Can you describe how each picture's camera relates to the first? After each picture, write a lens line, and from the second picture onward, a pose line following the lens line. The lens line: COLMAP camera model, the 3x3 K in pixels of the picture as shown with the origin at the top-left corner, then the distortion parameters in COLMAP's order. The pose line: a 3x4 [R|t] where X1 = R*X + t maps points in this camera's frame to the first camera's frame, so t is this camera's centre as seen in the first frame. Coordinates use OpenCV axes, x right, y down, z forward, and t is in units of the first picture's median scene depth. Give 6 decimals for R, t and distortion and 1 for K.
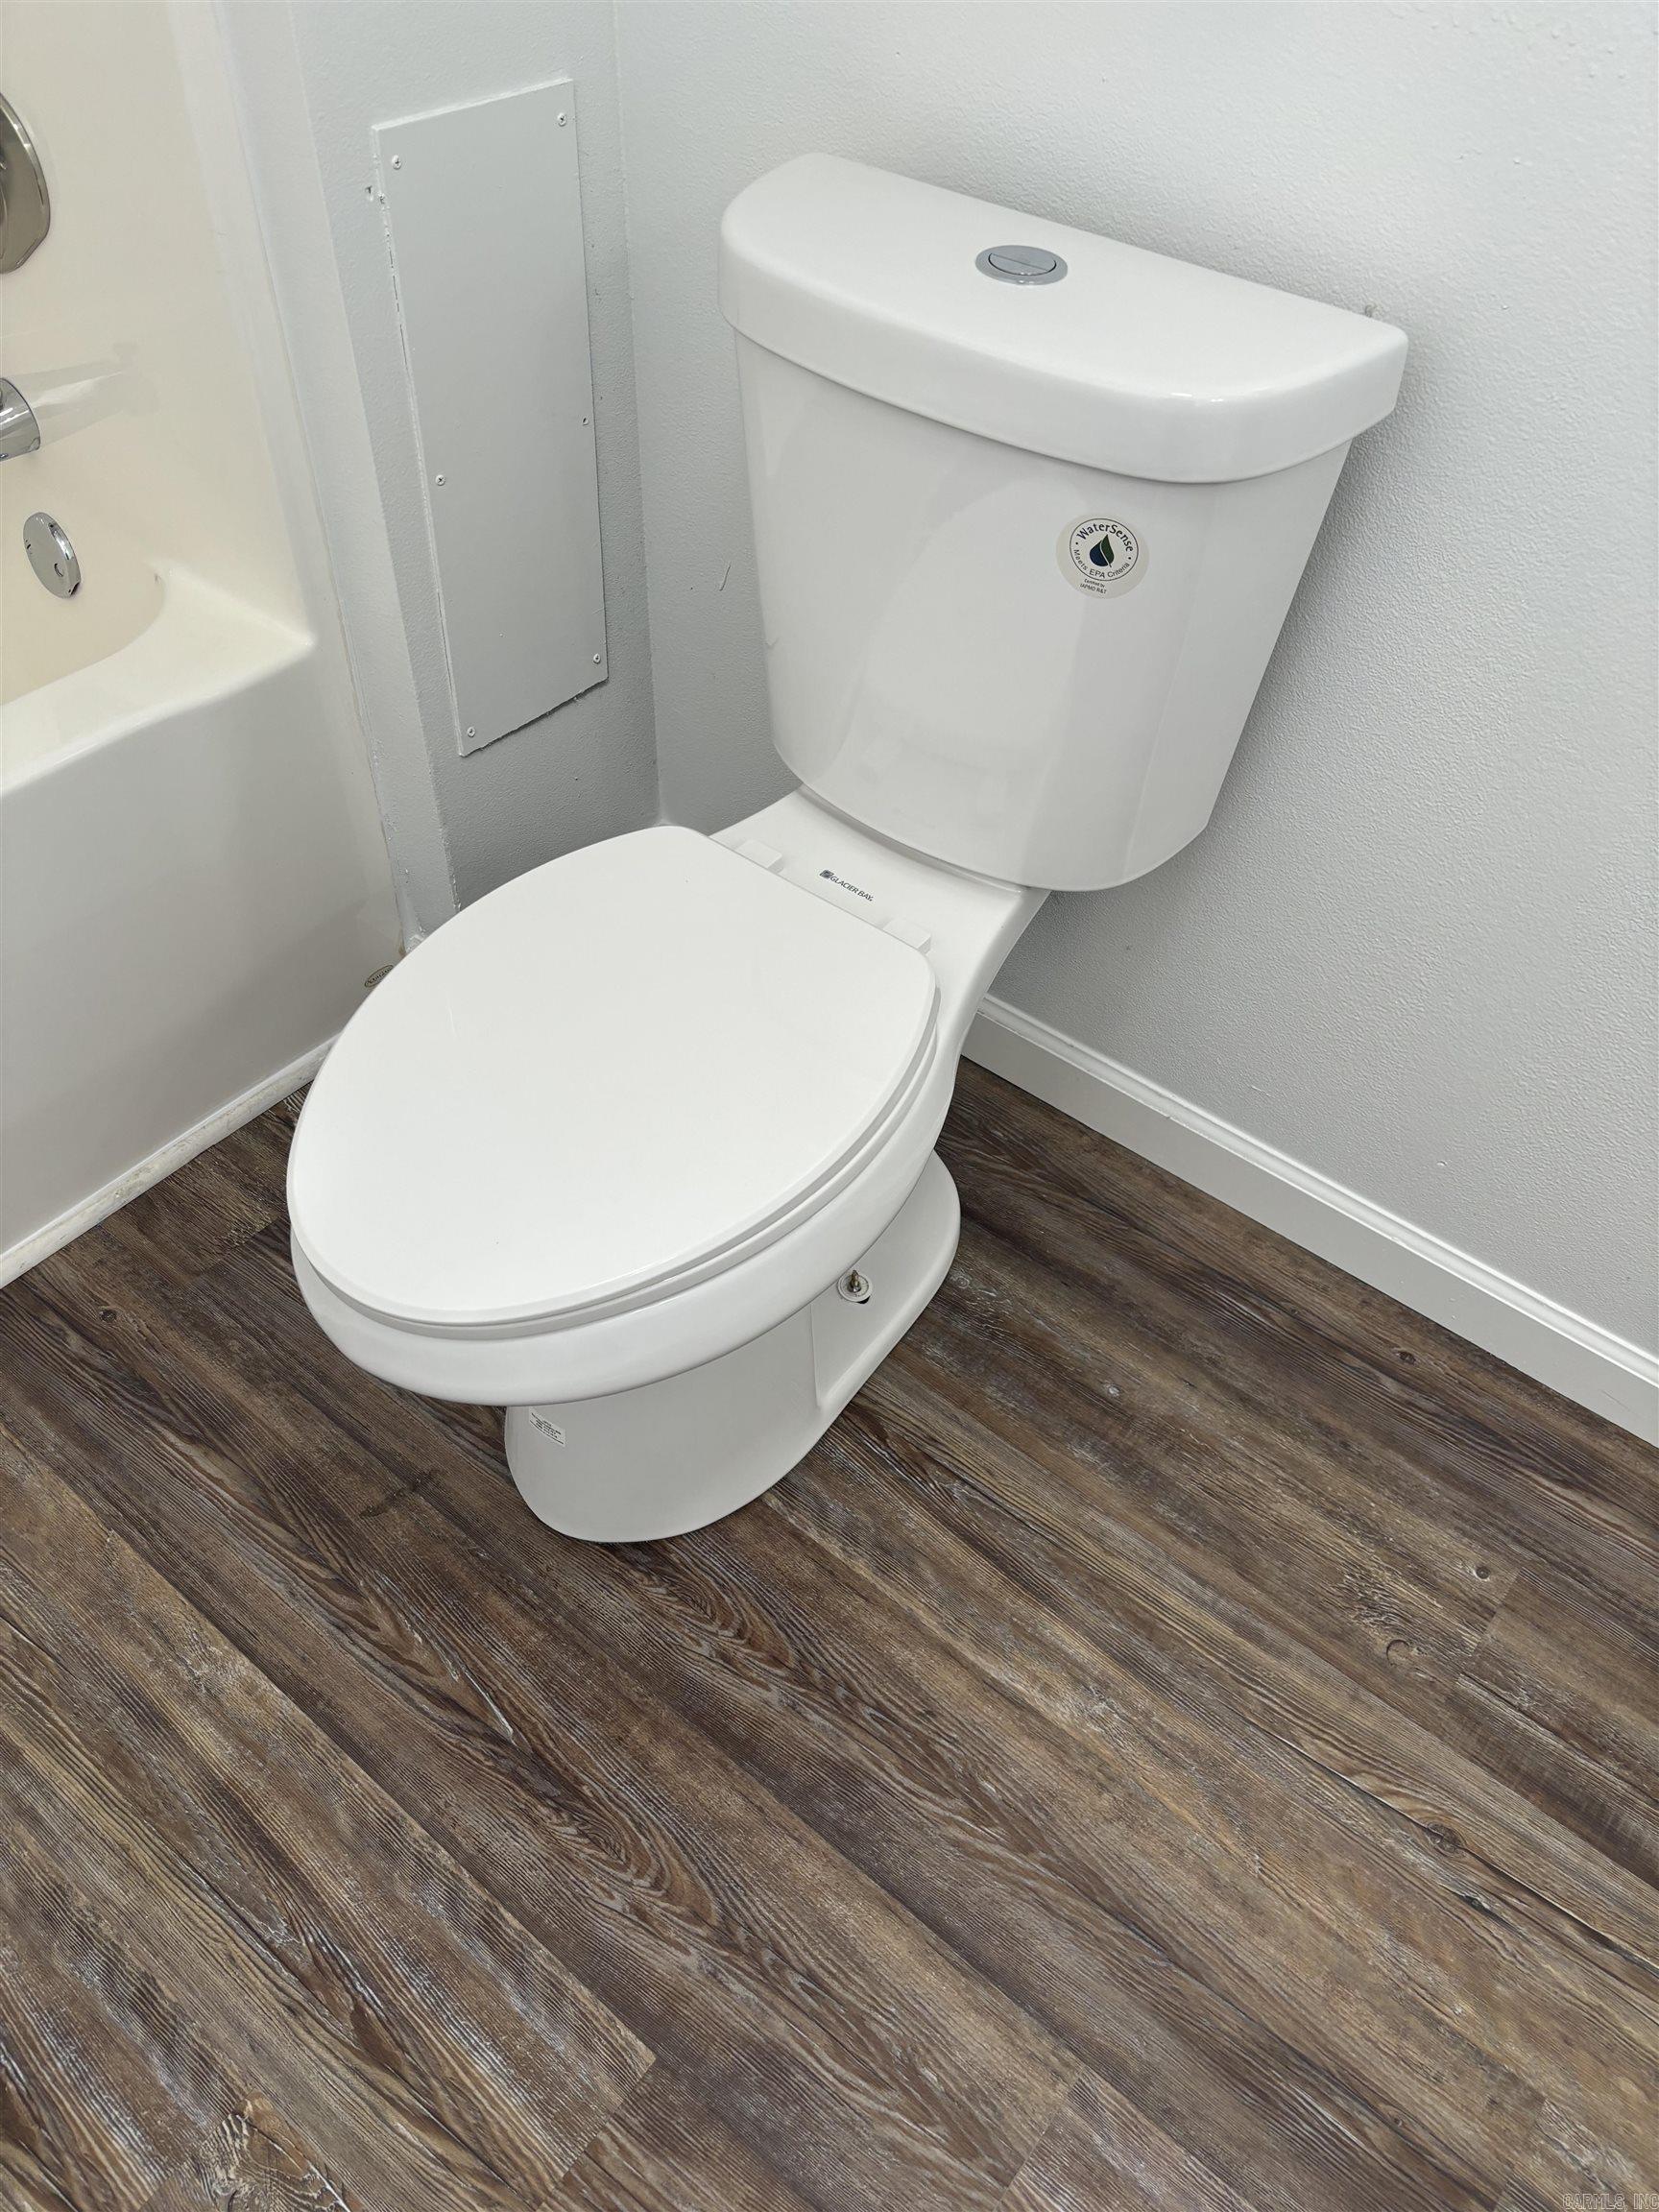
lens RADIAL K [[1673.2, 0, 840.4], [0, 1673.2, 1098.5], [0, 0, 1]] dist [0.049927, -0.052594]
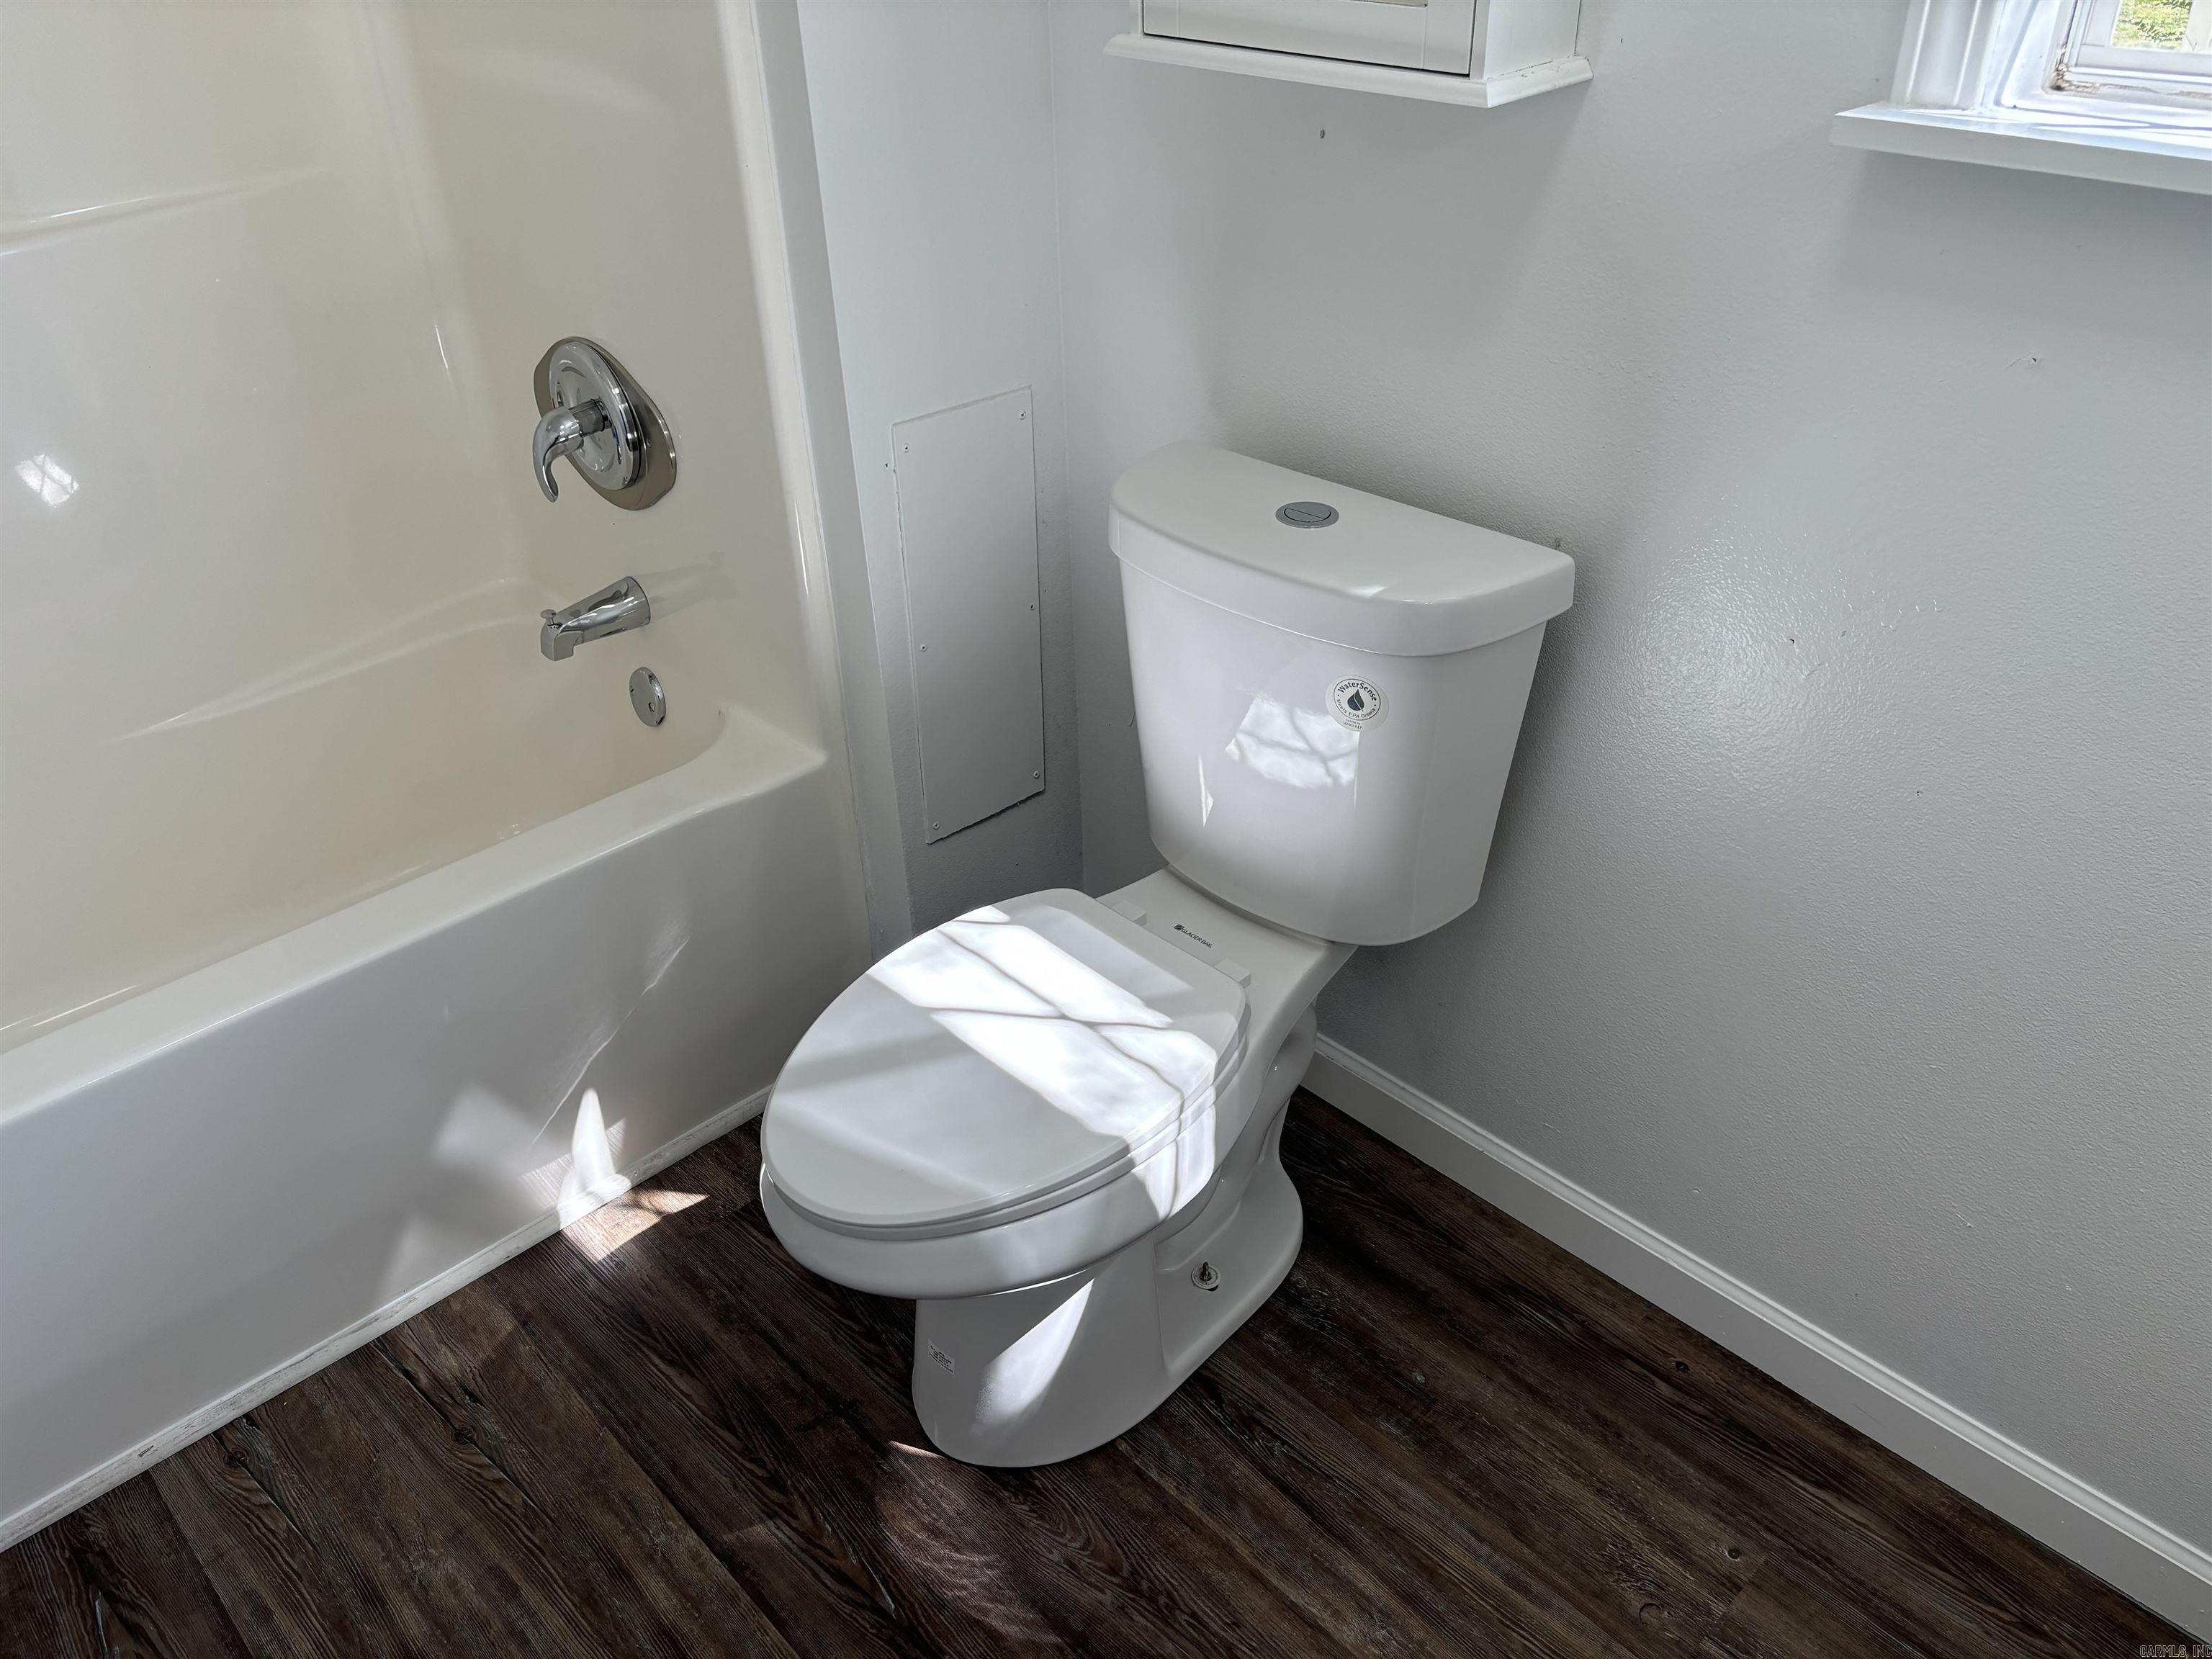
lens RADIAL K [[1673.2, 0, 1114.8], [0, 1673.2, 813.6], [0, 0, 1]] dist [0.049927, -0.052594]
pose [[0.990665, 0.018237, -0.135096, 0.110584], [-0.050155, 0.970260, -0.236811, 0.087051], [0.126759, 0.241377, 0.962117, -0.280783]]
